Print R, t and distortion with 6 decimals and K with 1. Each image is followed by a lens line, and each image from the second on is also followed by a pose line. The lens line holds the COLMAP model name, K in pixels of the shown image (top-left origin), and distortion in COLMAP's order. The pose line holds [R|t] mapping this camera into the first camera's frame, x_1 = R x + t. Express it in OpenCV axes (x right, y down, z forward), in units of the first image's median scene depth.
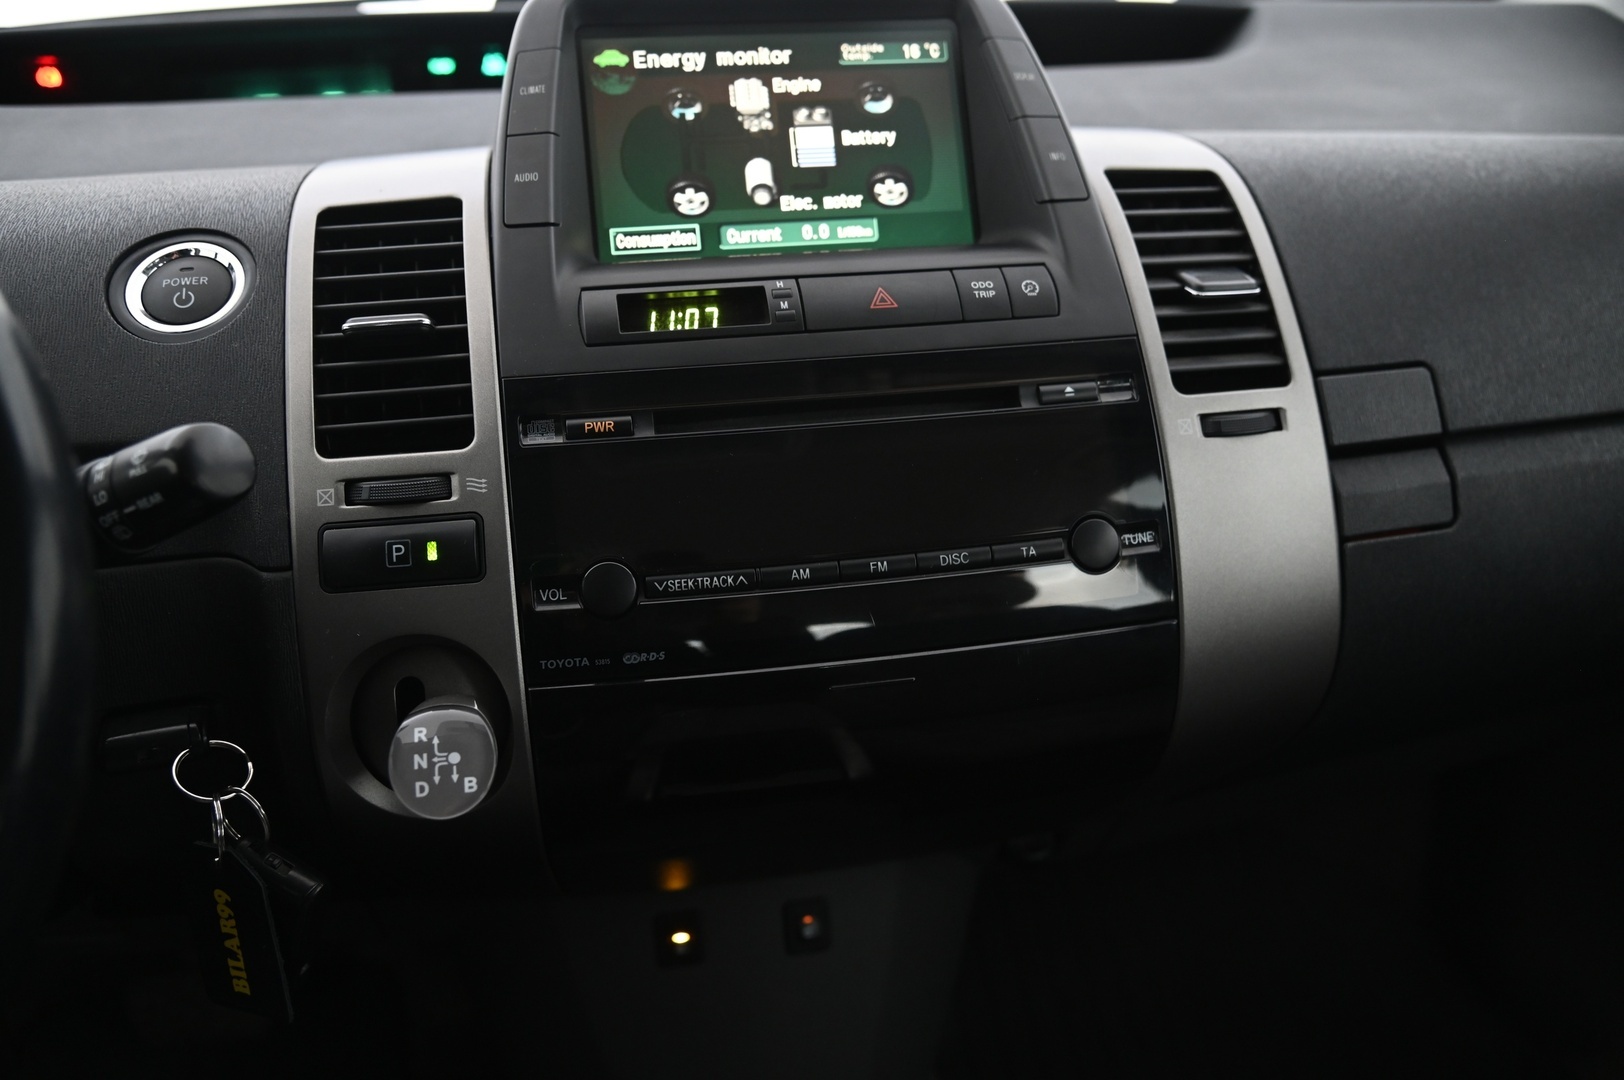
lens RADIAL K [[1304.0, 0, 808.9], [0, 1304.0, 534.0], [0, 0, 1]] dist [-0.057569, 0.009012]
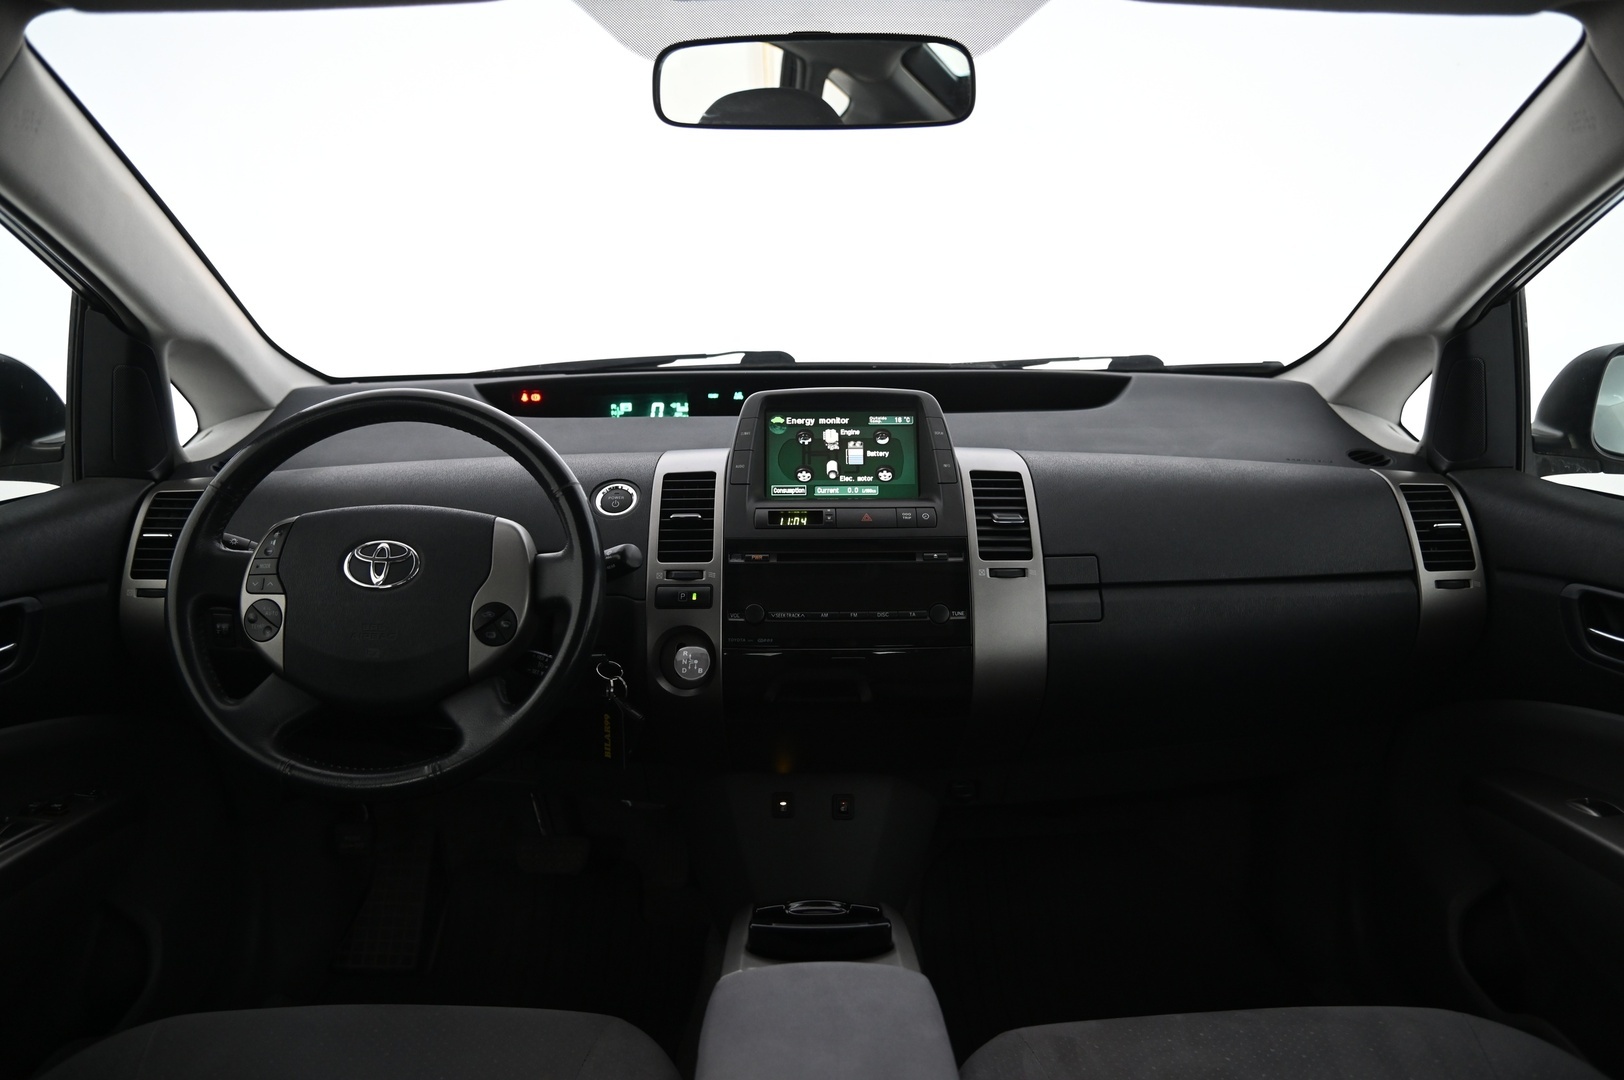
lens RADIAL K [[1136.8, 0, 807.6], [0, 1136.8, 549.1], [0, 0, 1]] dist [-0.086741, 0.039663]
pose [[0.983371, 0.056153, -0.172707, 0.334534], [-0.081460, 0.986346, -0.143132, 0.219422], [0.162311, 0.154821, 0.974518, -1.241841]]
